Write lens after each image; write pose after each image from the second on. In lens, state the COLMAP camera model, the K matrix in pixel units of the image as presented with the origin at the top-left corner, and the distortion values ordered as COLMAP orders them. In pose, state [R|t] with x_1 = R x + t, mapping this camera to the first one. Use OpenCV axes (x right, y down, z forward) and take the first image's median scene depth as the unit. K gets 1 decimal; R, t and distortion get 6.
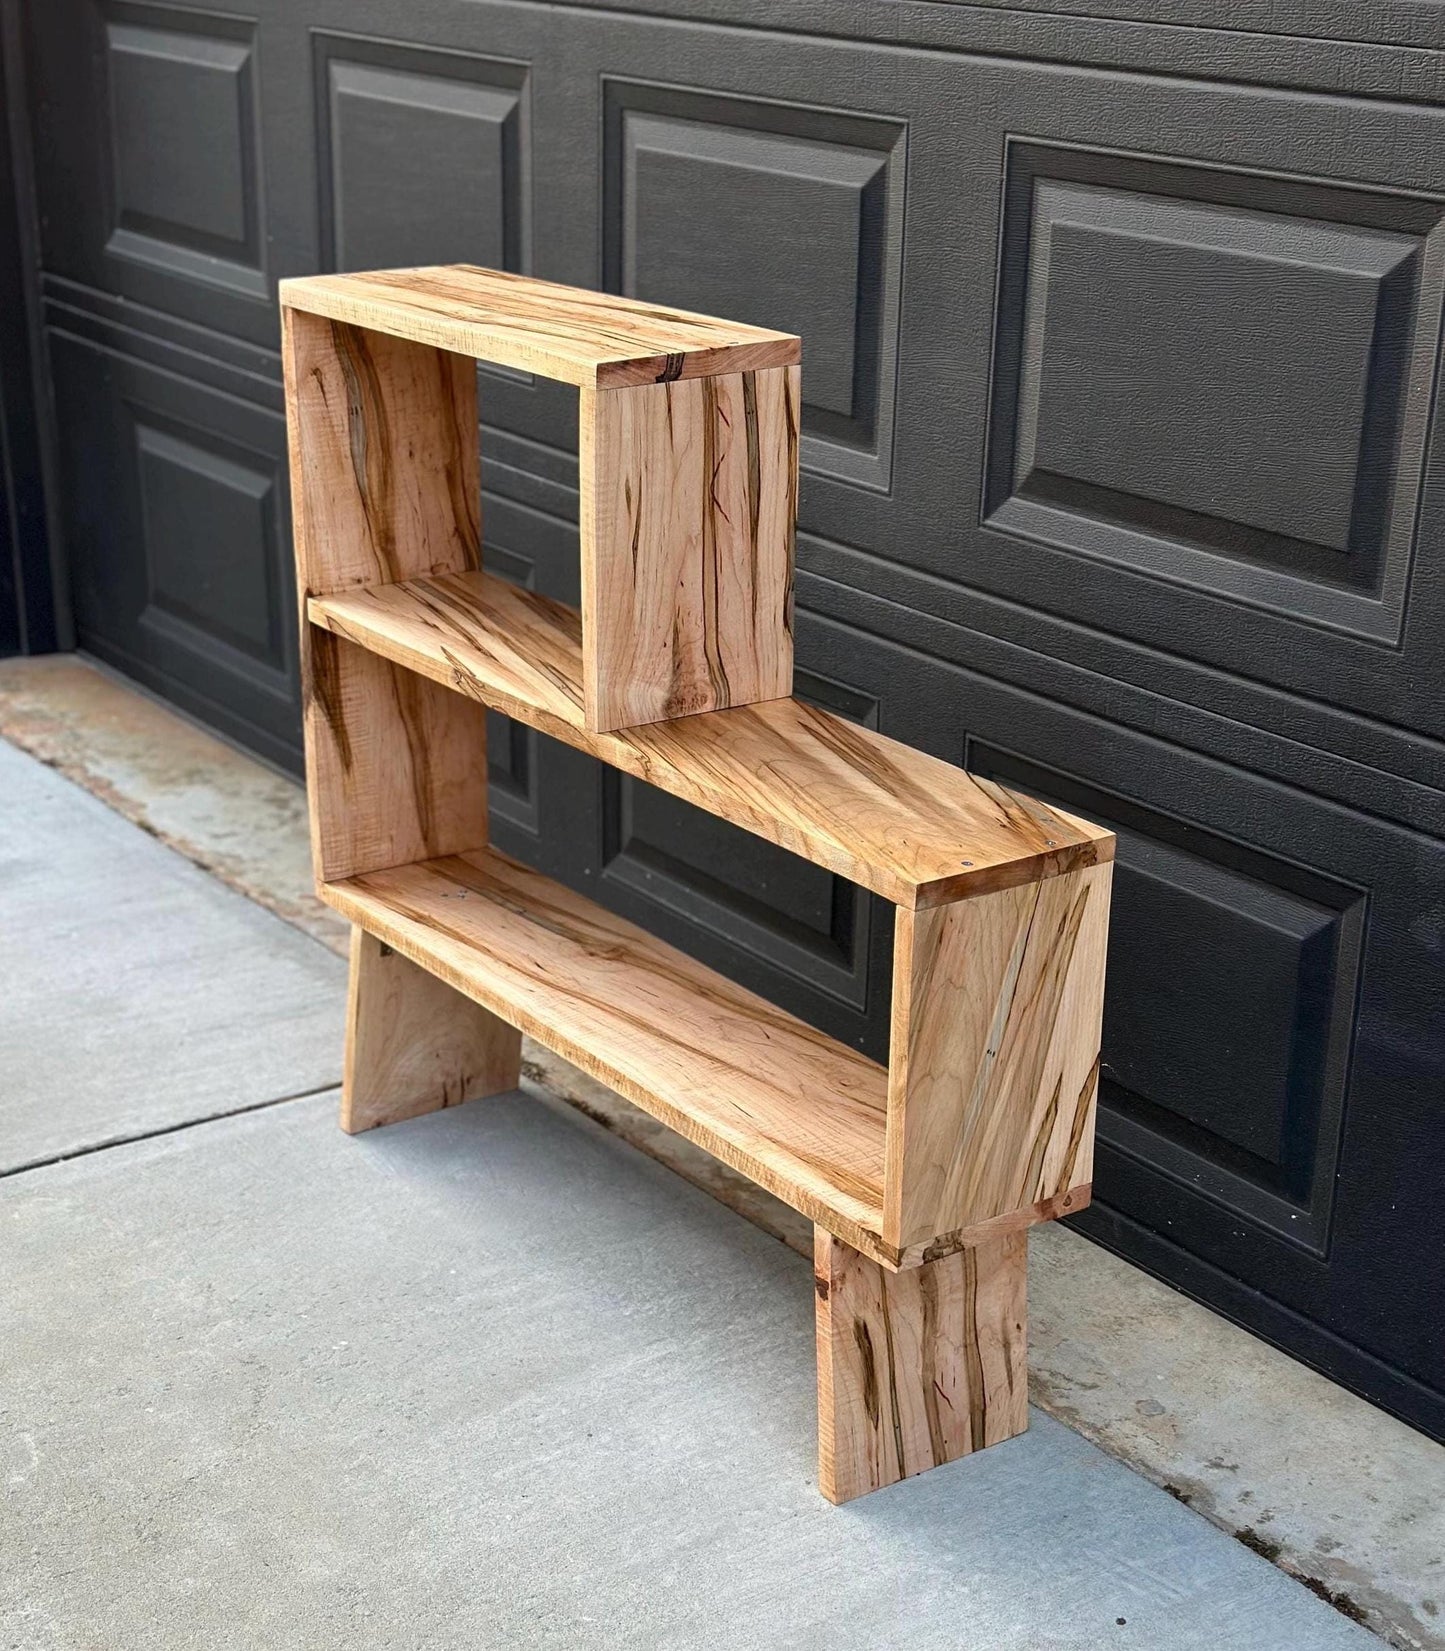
lens RADIAL K [[2838.2, 0, 679.4], [0, 2838.2, 972.3], [0, 0, 1]] dist [0.152237, -0.034267]
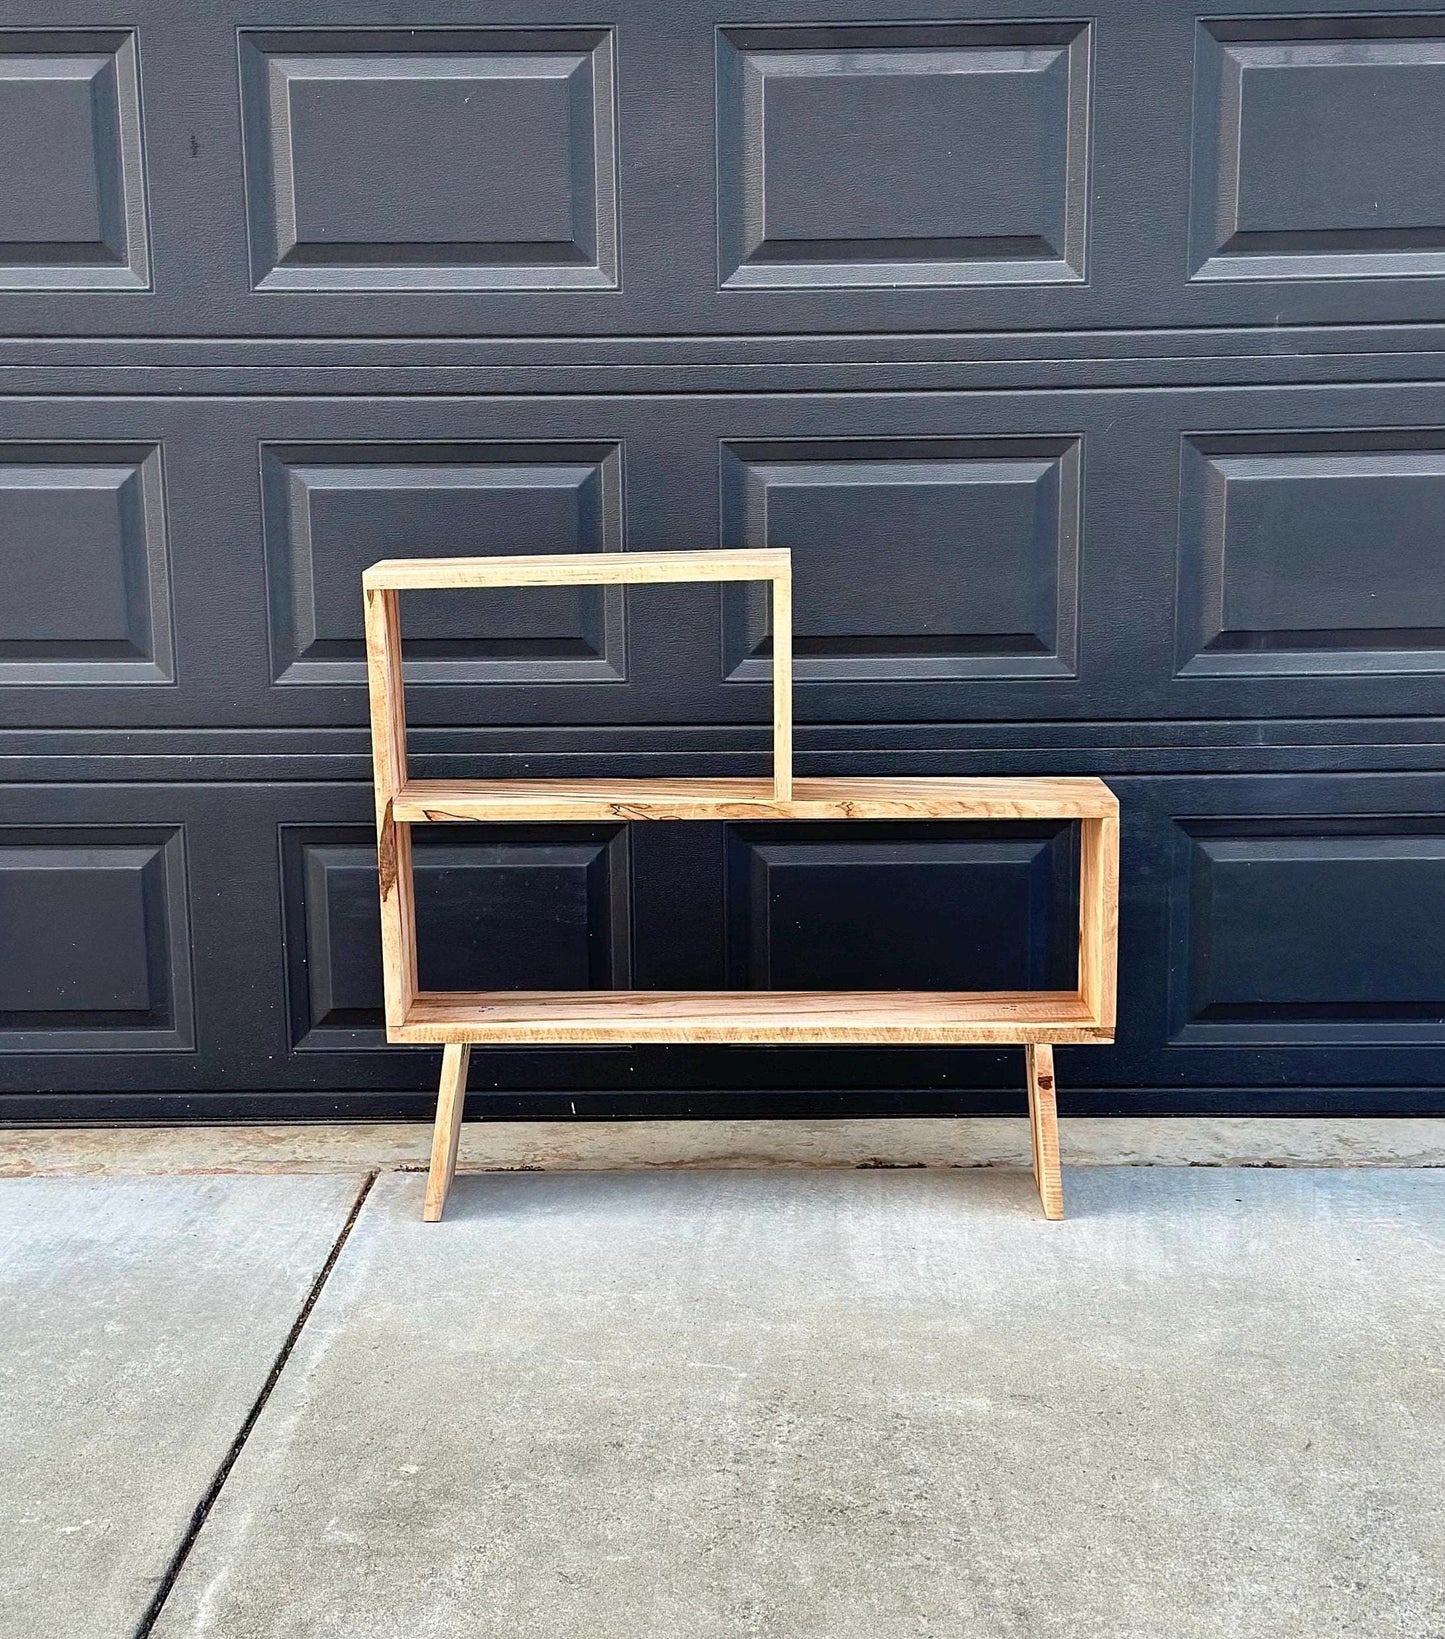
lens RADIAL K [[2760.9, 0, 724.3], [0, 2760.9, 926.7], [0, 0, 1]] dist [0.131538, 0.106309]
pose [[0.575612, -0.185475, 0.796411, -1.213462], [0.325462, 0.945435, -0.015050, -0.009358], [-0.750164, 0.267865, 0.604568, 0.140301]]
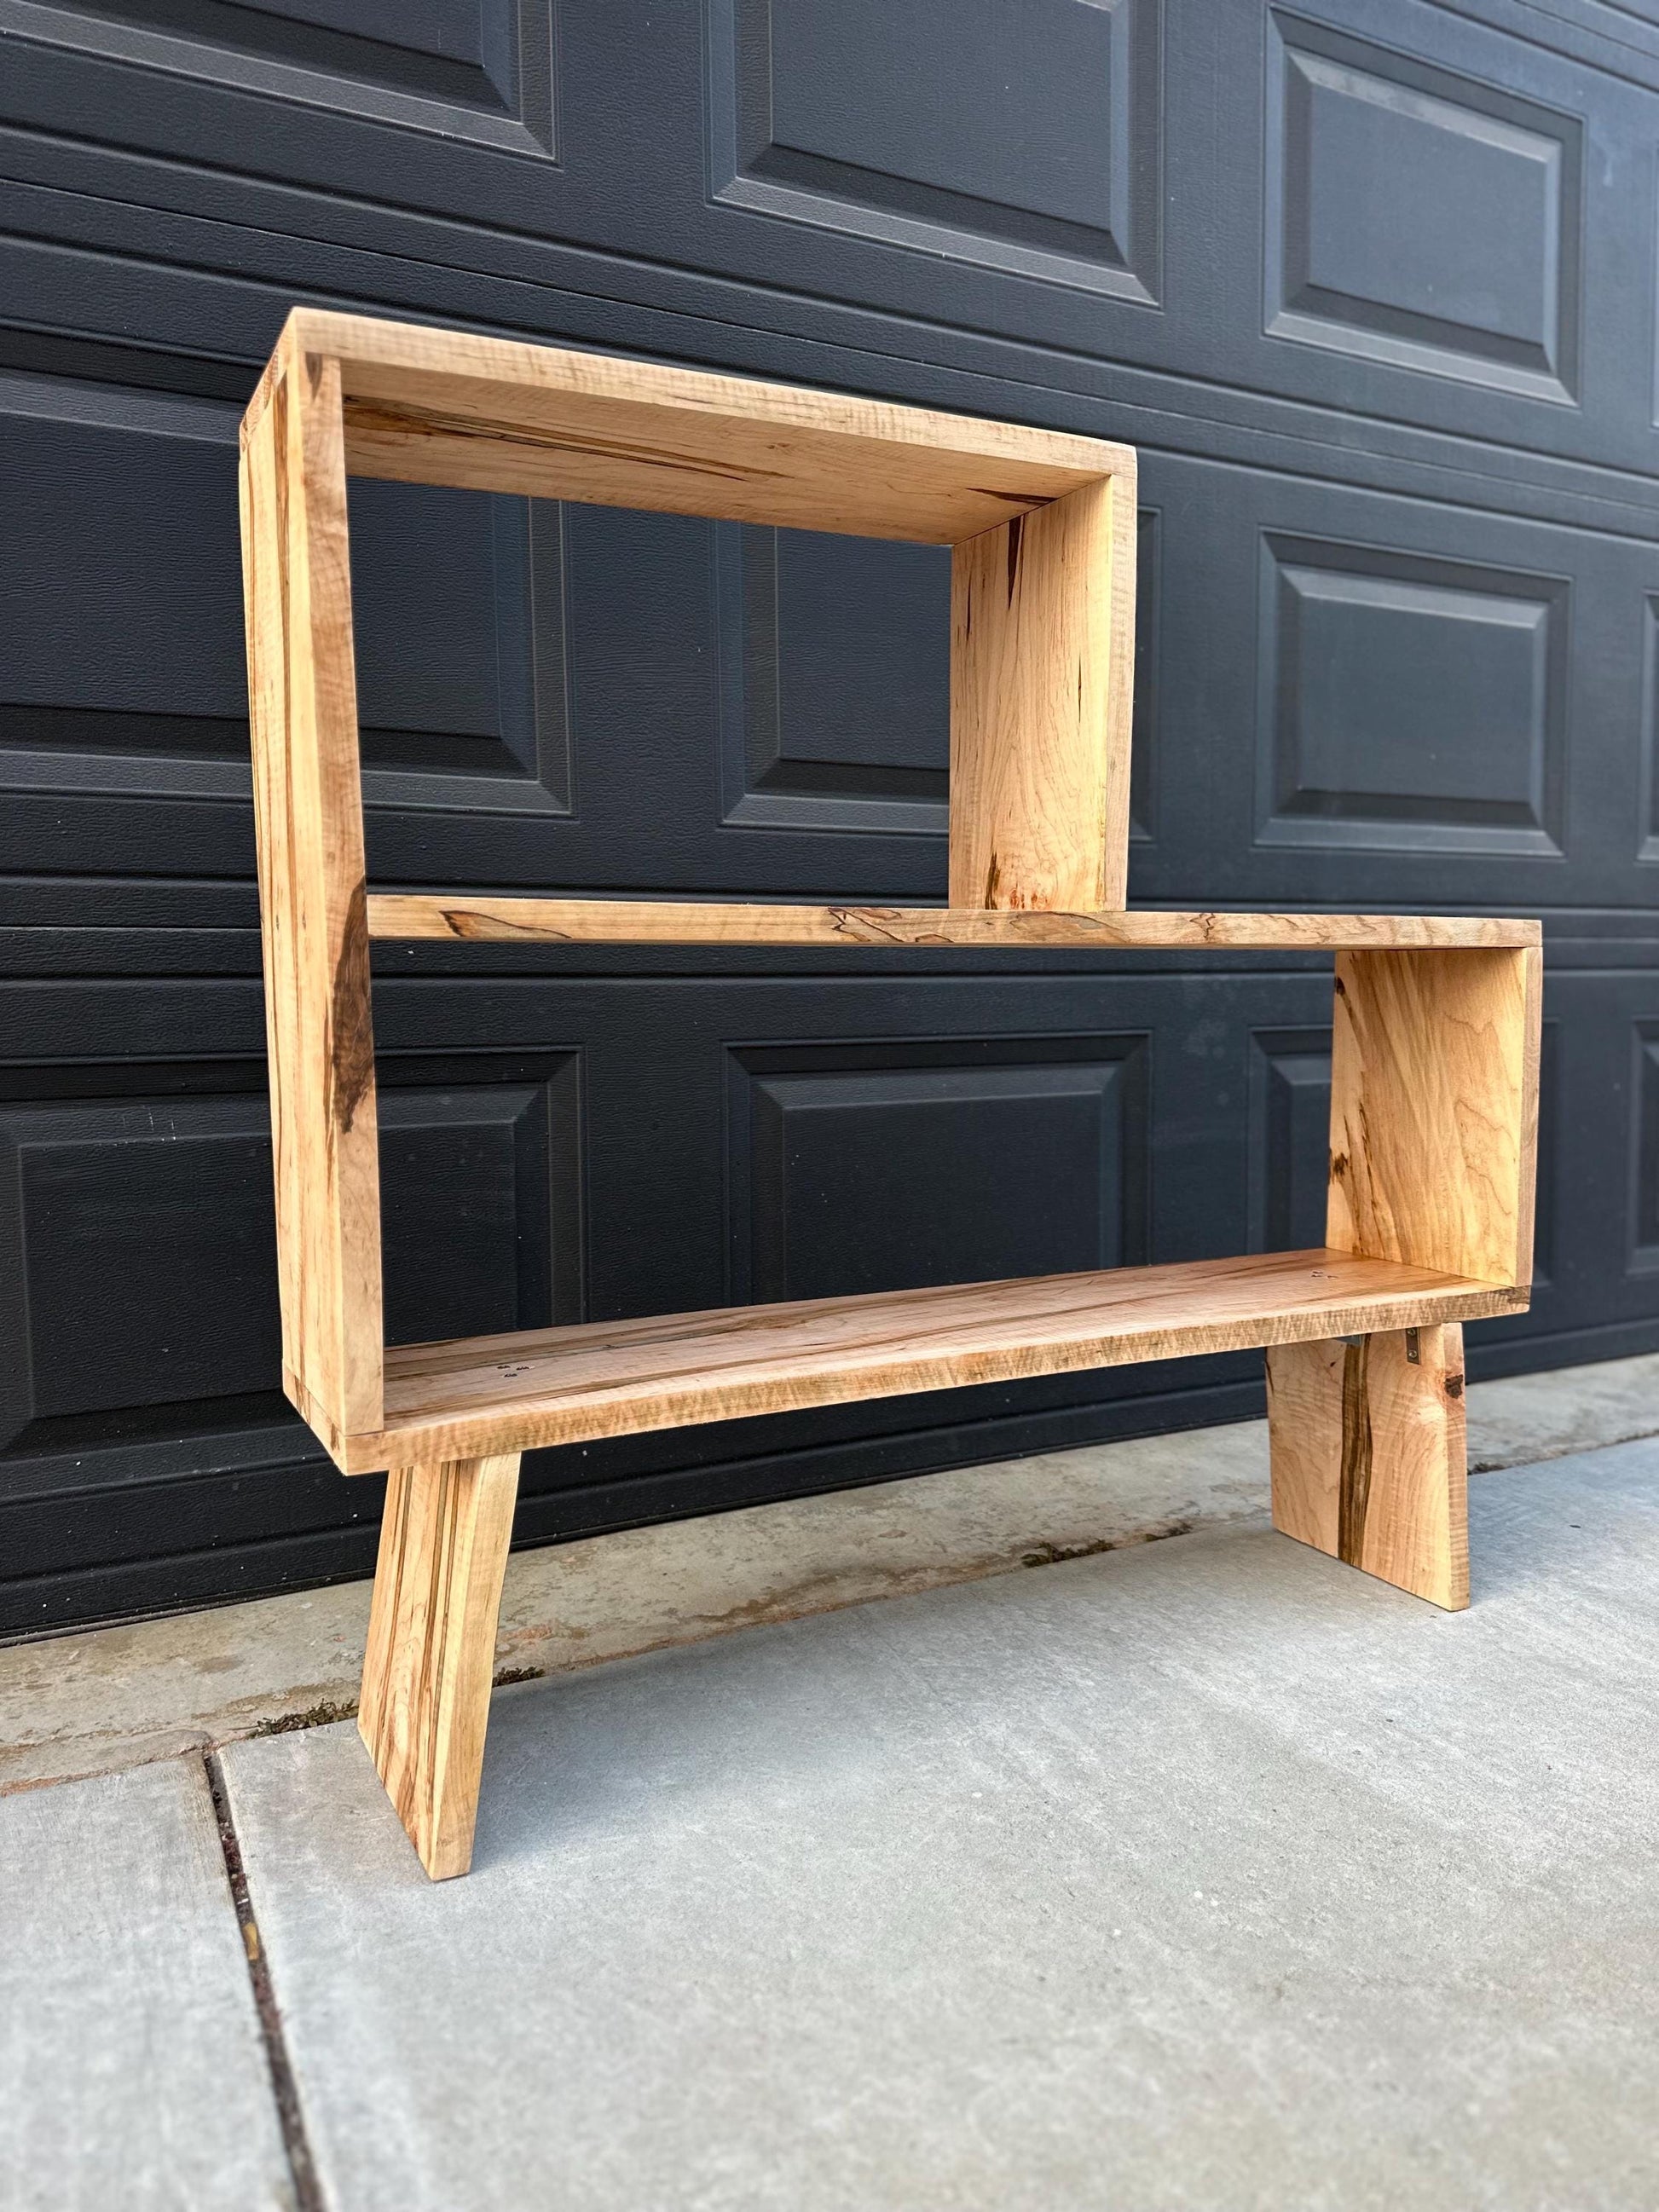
lens RADIAL K [[1558.4, 0, 829.5], [0, 1558.4, 1106.0], [0, 0, 1]] dist [0.111512, -0.199147]
pose [[0.121455, -0.097587, 0.987788, -0.479032], [0.381413, 0.923341, 0.044323, -0.082327], [-0.916391, 0.371372, 0.149366, 1.002984]]
